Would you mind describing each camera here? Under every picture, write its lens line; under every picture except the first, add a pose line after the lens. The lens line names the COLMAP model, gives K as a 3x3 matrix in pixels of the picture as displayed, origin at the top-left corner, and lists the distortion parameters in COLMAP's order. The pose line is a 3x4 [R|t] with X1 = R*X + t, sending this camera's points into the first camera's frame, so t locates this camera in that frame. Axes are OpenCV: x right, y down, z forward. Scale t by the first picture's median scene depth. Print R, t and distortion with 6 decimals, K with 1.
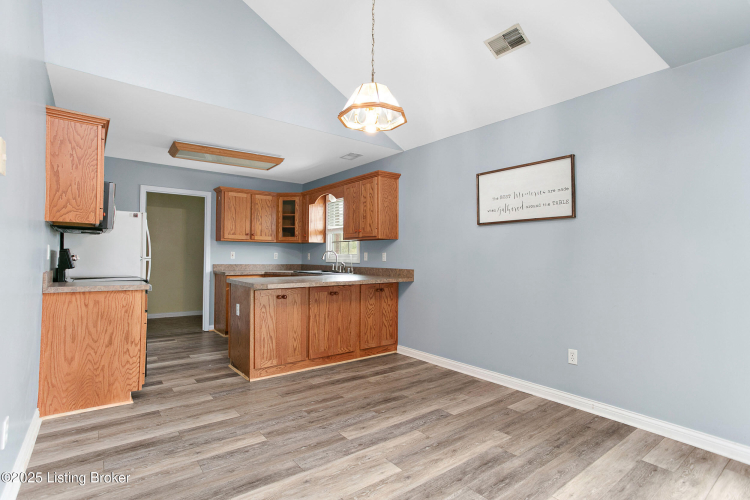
lens RADIAL K [[368.5, 0, 373.7], [0, 368.5, 248.9], [0, 0, 1]] dist [0.001452, 0.000599]
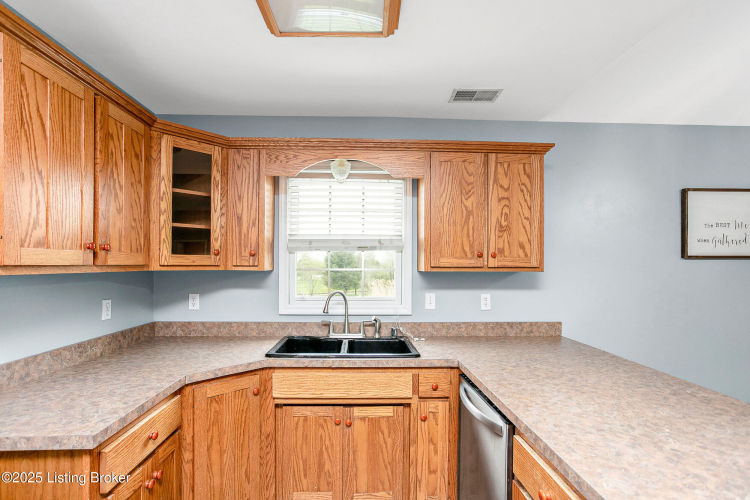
lens RADIAL K [[368.5, 0, 372.6], [0, 368.5, 257.5], [0, 0, 1]] dist [0.001452, 0.000599]
pose [[0.583825, 0.007529, 0.811845, -0.679154], [-0.019502, 0.999799, 0.004752, -0.056494], [-0.811645, -0.018607, 0.583854, 1.068405]]
